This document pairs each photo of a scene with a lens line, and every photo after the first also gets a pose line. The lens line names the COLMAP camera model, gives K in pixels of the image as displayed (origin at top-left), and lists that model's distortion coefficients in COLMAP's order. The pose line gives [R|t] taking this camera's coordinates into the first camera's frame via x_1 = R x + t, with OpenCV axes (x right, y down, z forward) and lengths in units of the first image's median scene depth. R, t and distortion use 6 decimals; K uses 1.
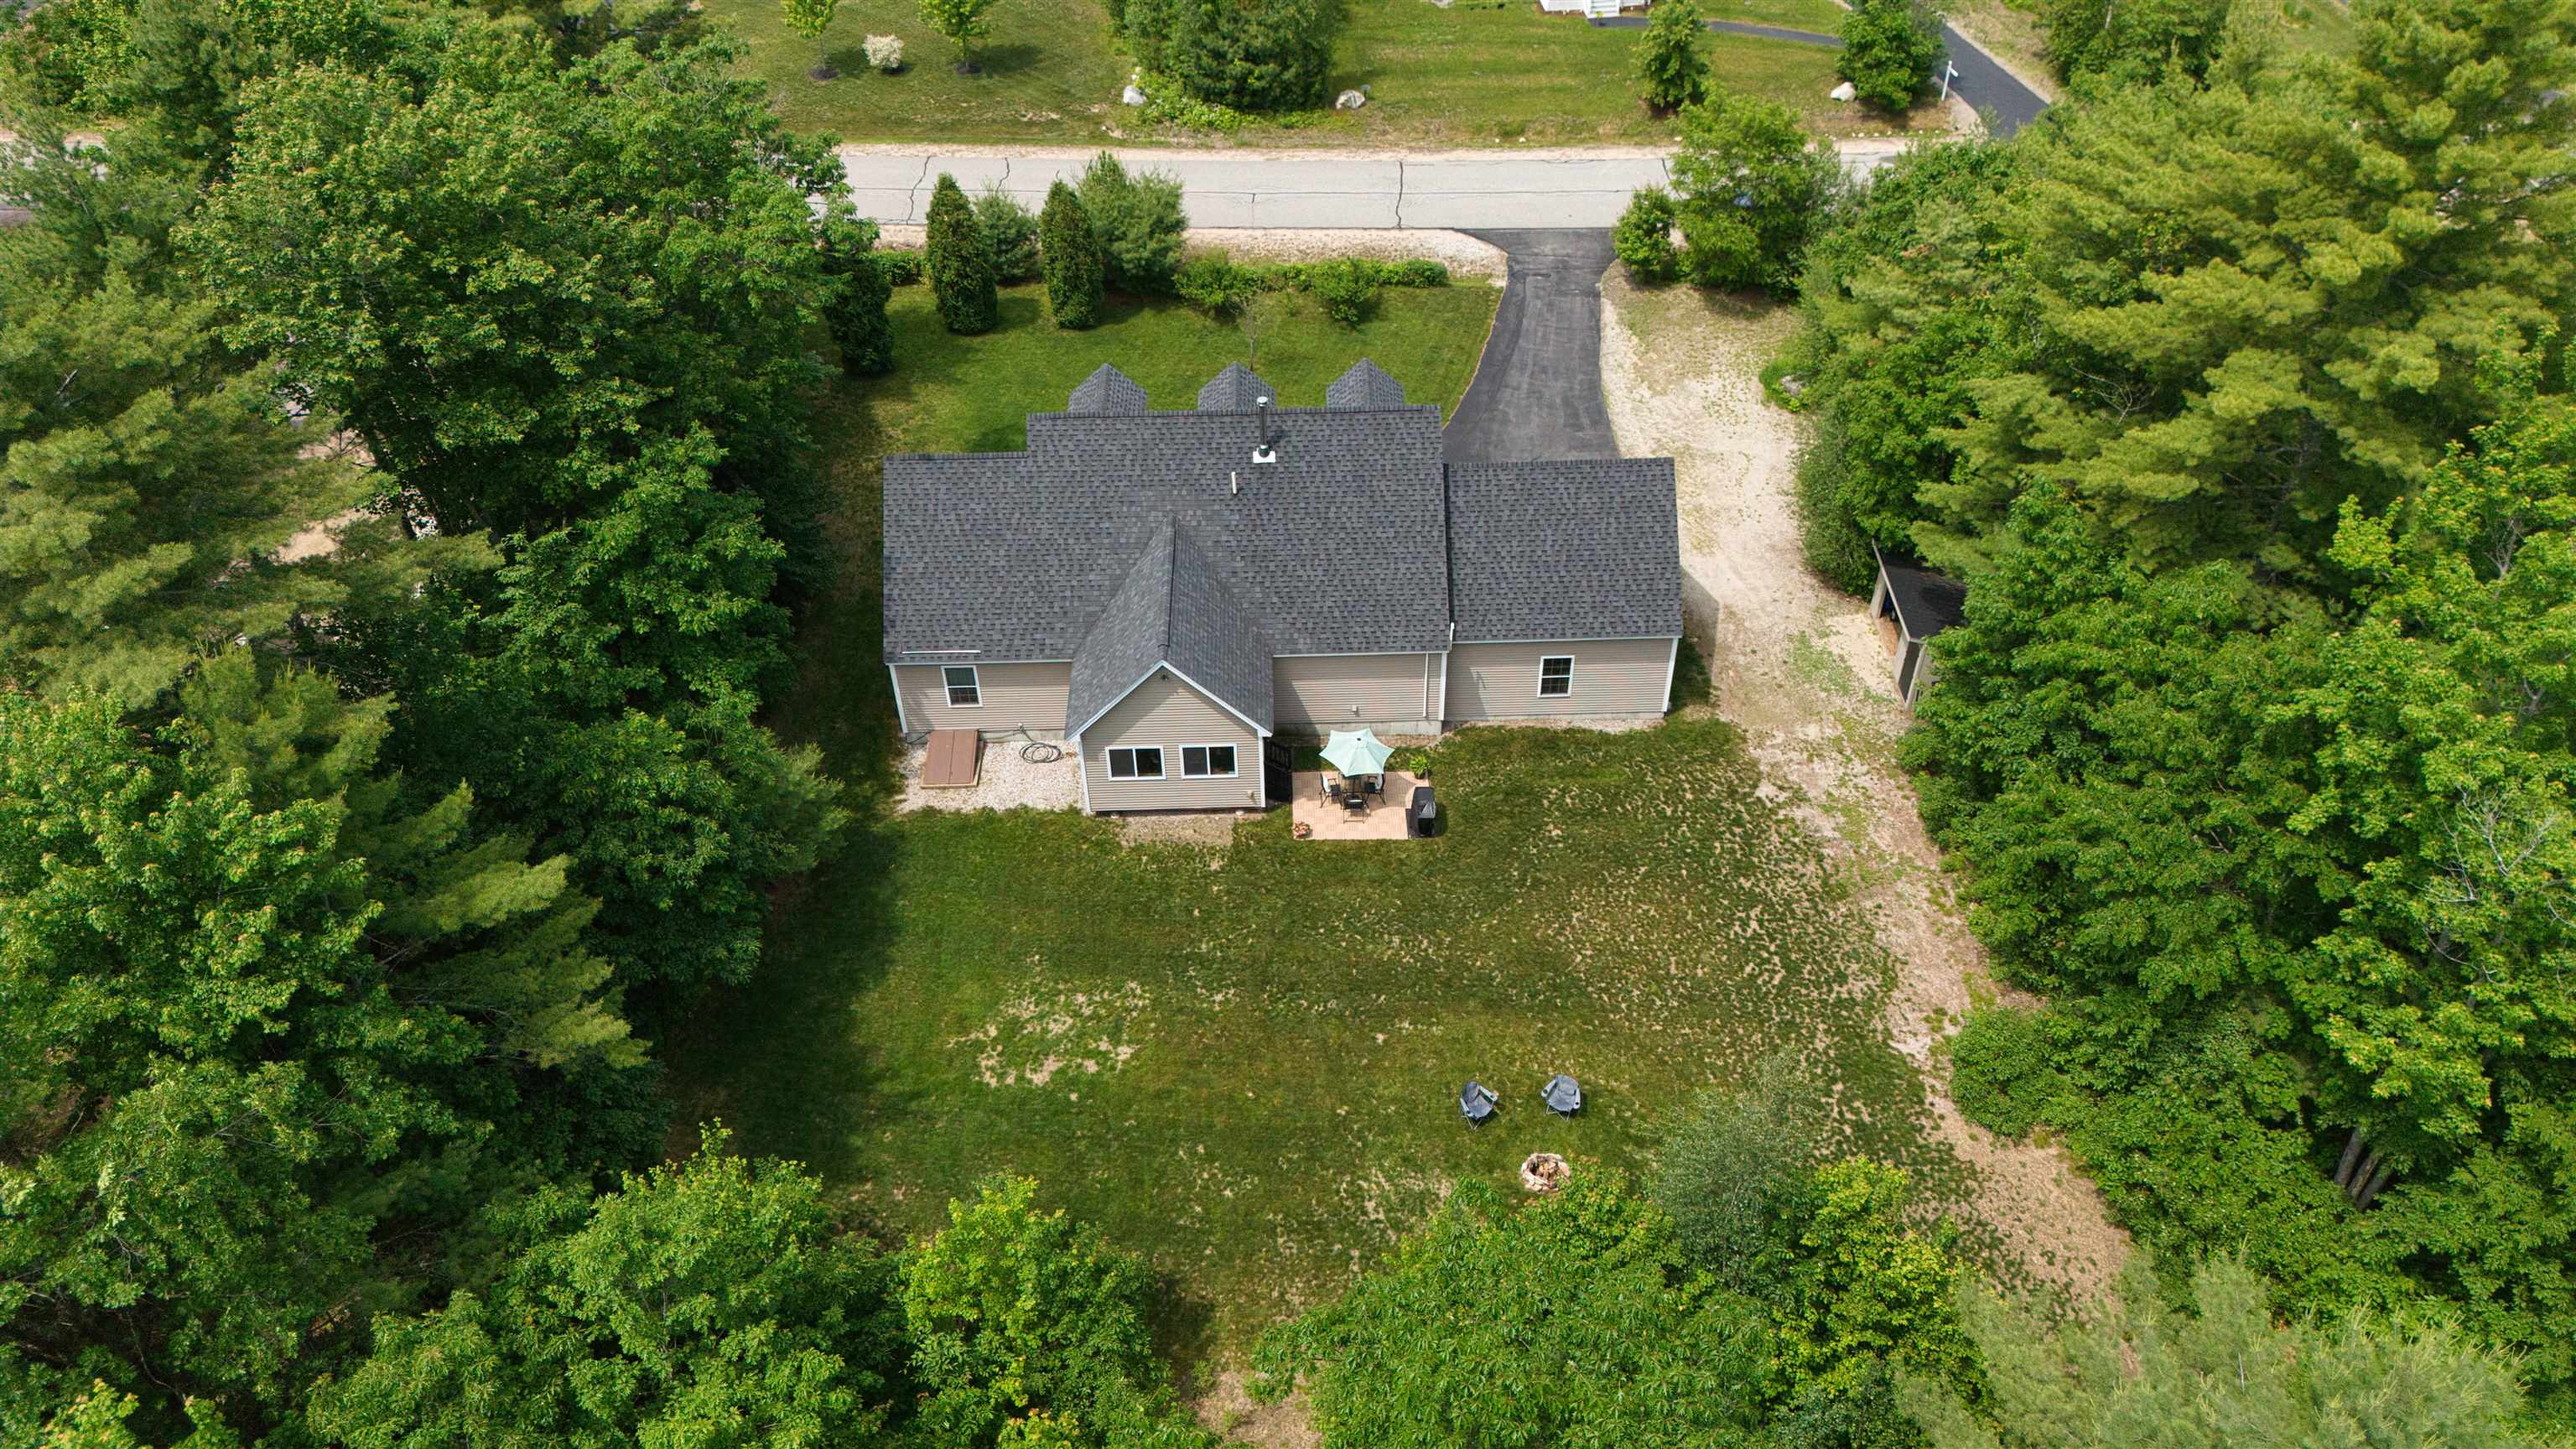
lens RADIAL K [[1810.9, 0, 1293.6], [0, 1810.9, 720.6], [0, 0, 1]] dist [0.042457, -0.034782]
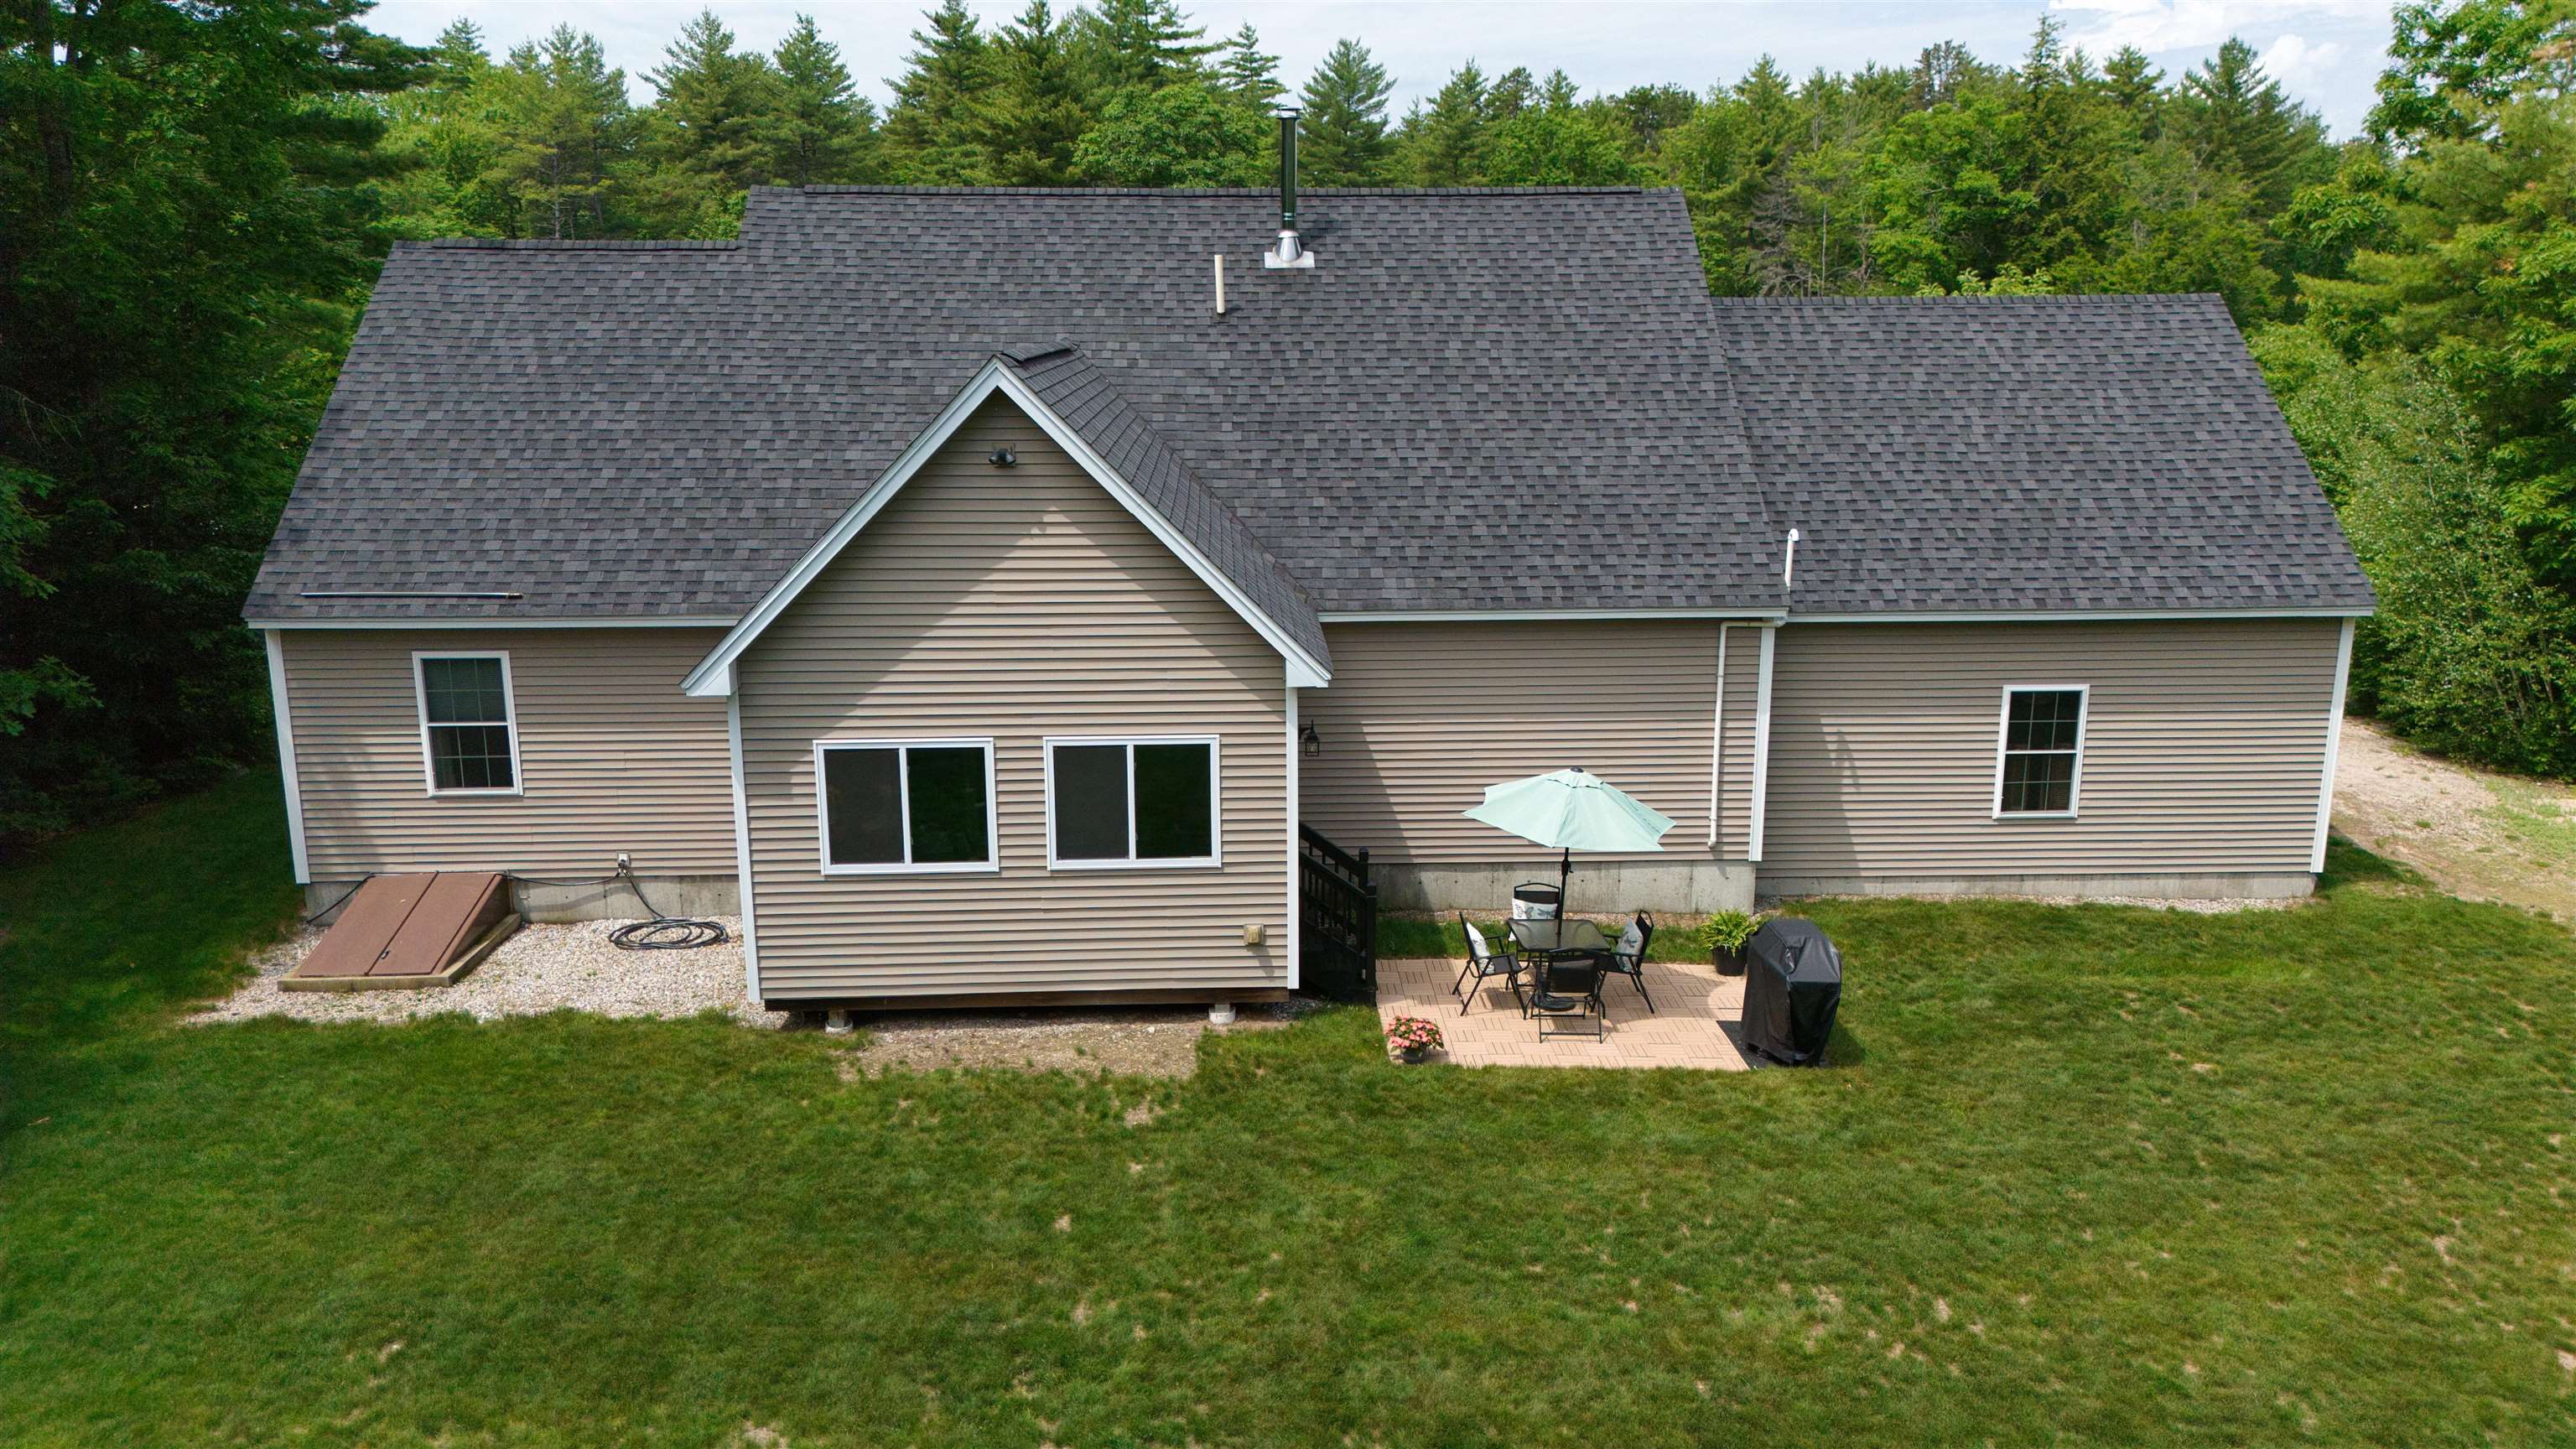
lens RADIAL K [[1810.9, 0, 1289.9], [0, 1810.9, 716.8], [0, 0, 1]] dist [0.042457, -0.034782]
pose [[0.999684, 0.009965, 0.023084, -0.025339], [0.002351, 0.877024, -0.480441, 0.161575], [-0.025033, 0.480344, 0.876723, 0.685963]]
